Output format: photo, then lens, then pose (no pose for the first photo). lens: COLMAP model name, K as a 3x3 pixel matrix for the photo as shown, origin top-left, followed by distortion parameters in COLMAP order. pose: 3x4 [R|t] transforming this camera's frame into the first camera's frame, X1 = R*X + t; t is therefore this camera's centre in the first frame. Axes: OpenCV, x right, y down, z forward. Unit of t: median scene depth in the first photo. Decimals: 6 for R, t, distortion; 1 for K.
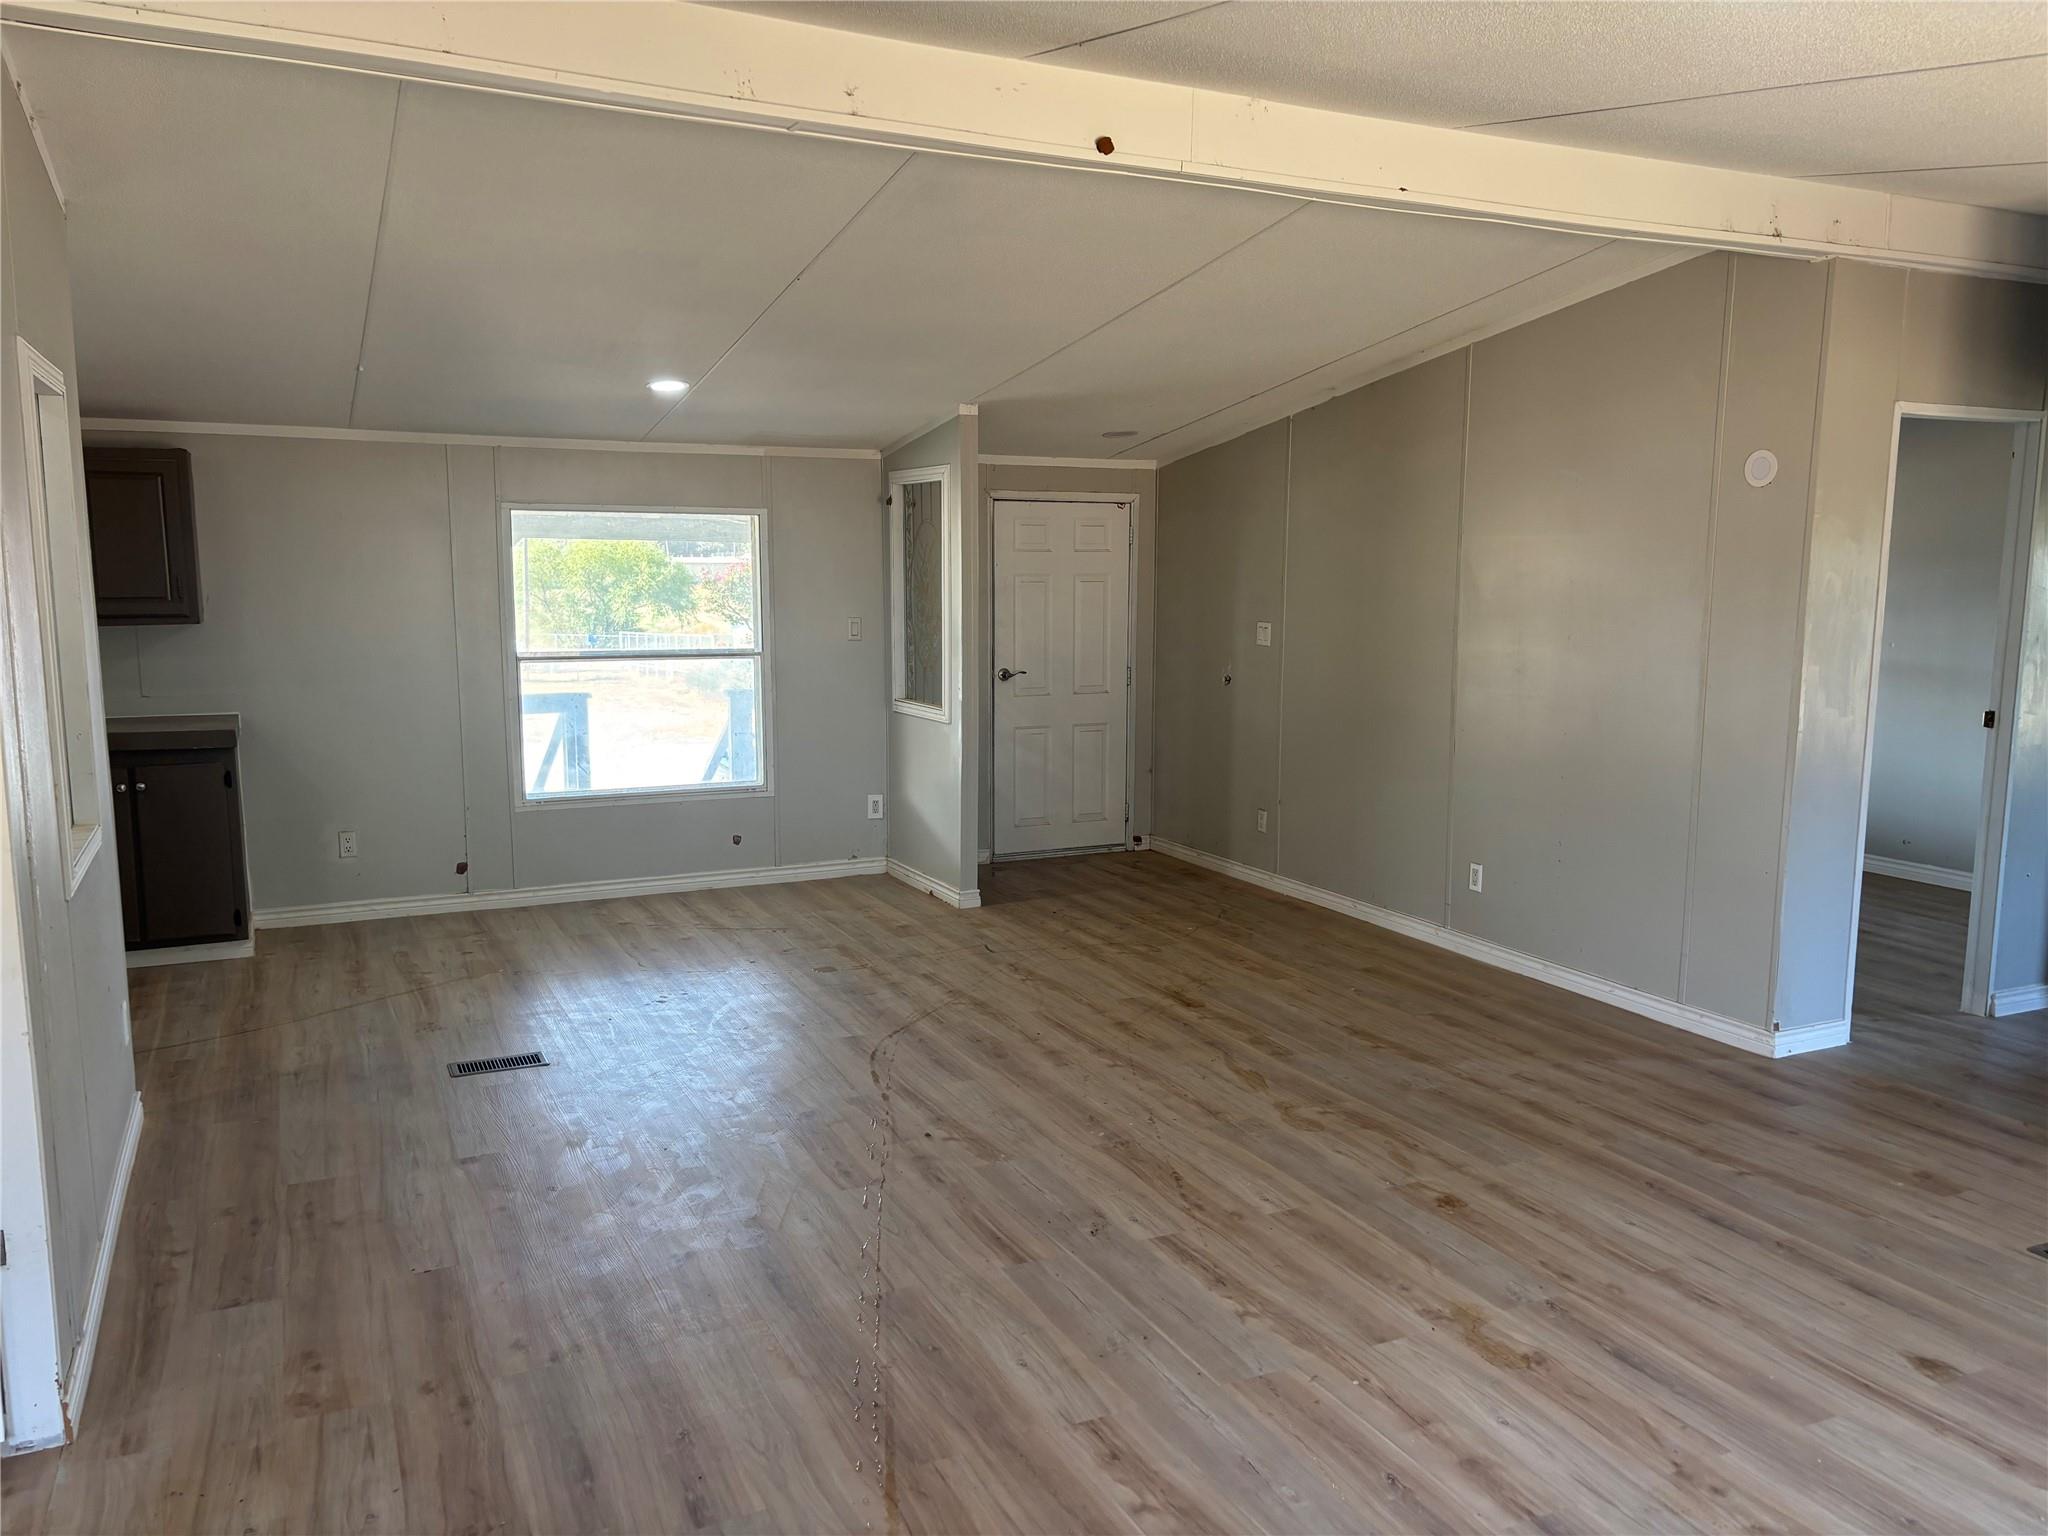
lens RADIAL K [[1535.0, 0, 1024.0], [0, 1535.0, 768.0], [0, 0, 1]] dist [-0.011974, -0.004799]
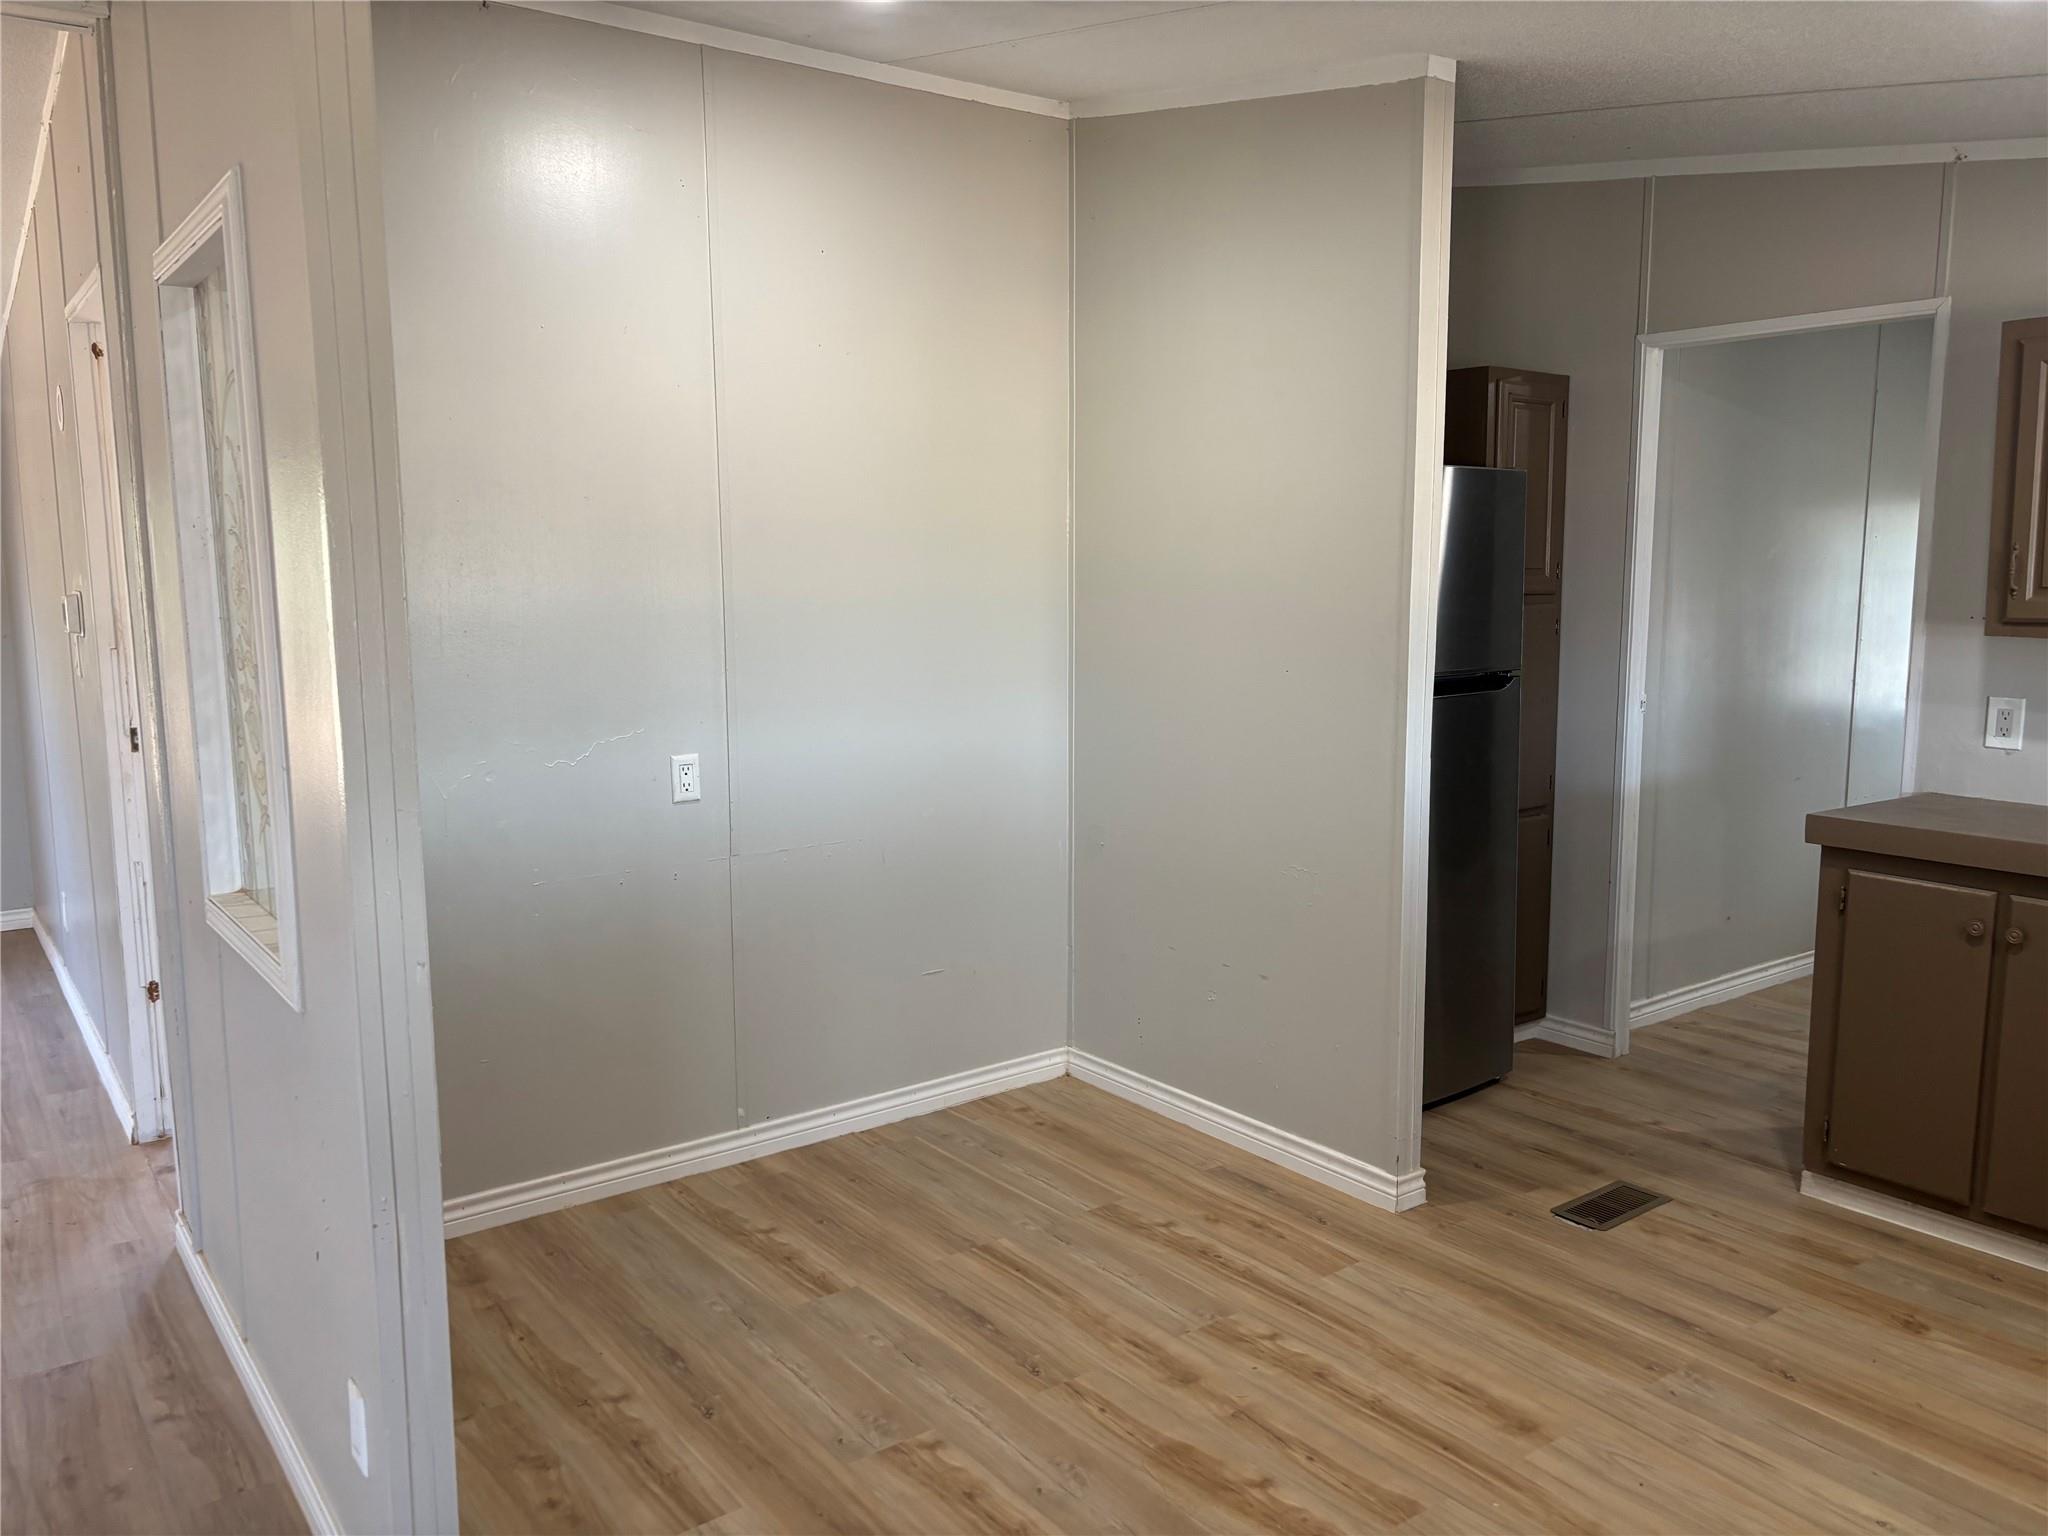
lens RADIAL K [[1533.6, 0, 1024.0], [0, 1533.6, 768.0], [0, 0, 1]] dist [0.108760, -0.115131]
pose [[-0.984105, 0.023533, -0.176021, -0.459321], [-0.023318, 0.965476, 0.259446, -0.119090], [0.176049, 0.259426, -0.949581, 0.944911]]
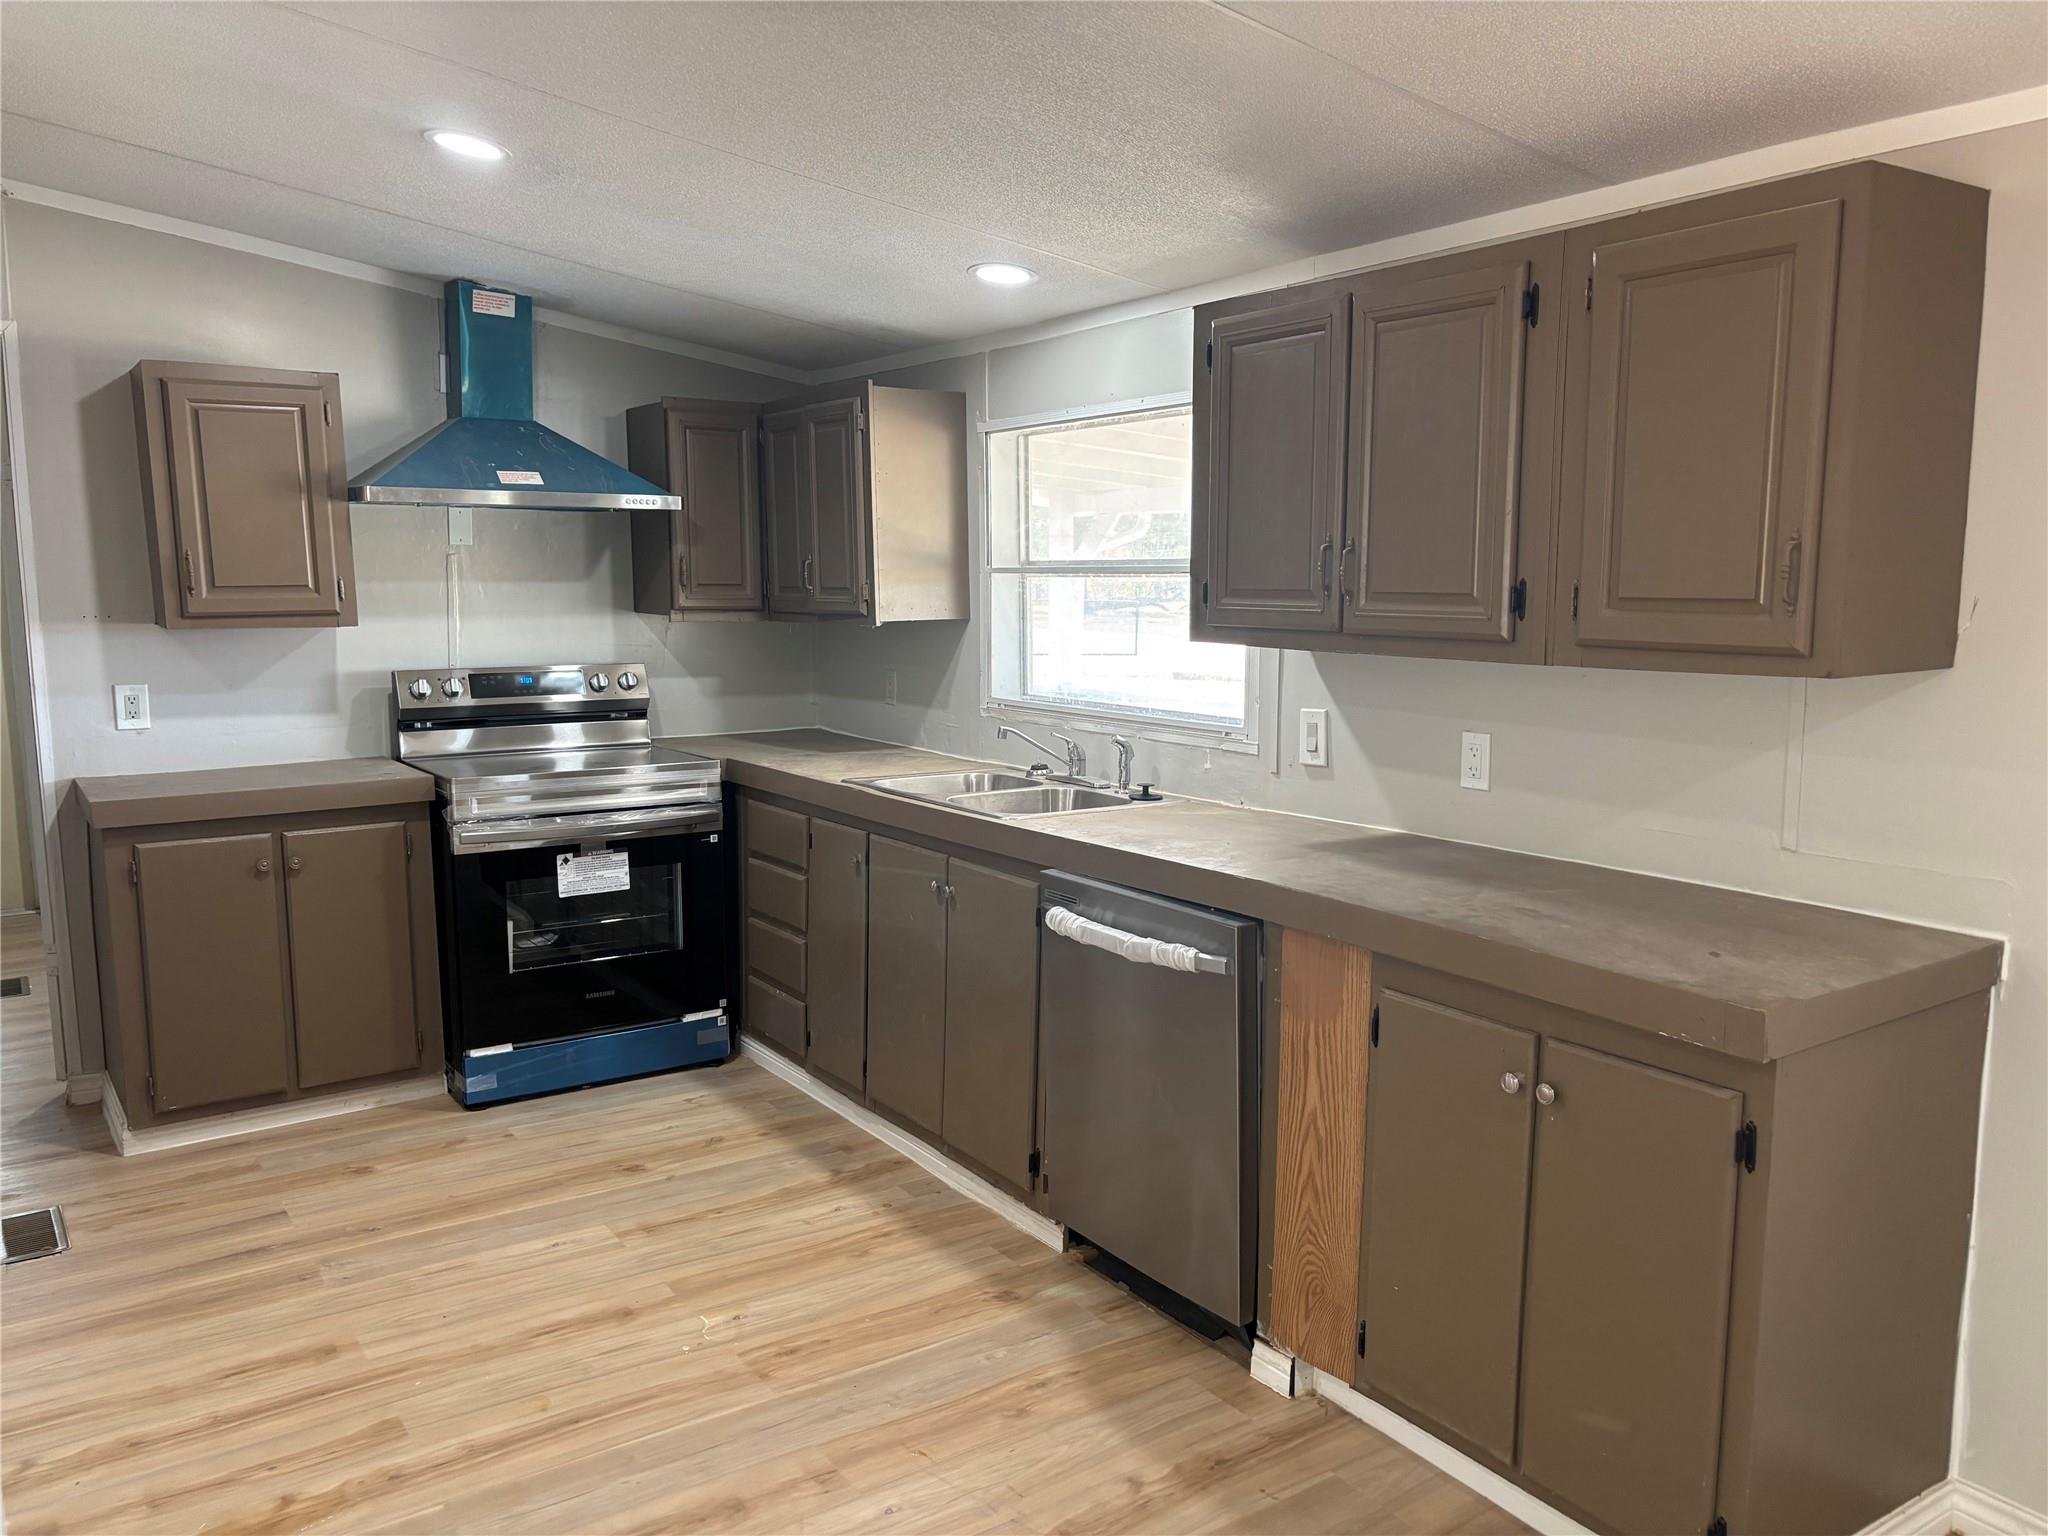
lens RADIAL K [[1533.6, 0, 1024.0], [0, 1533.6, 768.0], [0, 0, 1]] dist [0.108760, -0.115131]
pose [[0.126341, 0.118429, -0.984892, -0.202881], [-0.124908, 0.986845, 0.102641, -0.082405], [0.984091, 0.110053, 0.139472, 0.730970]]
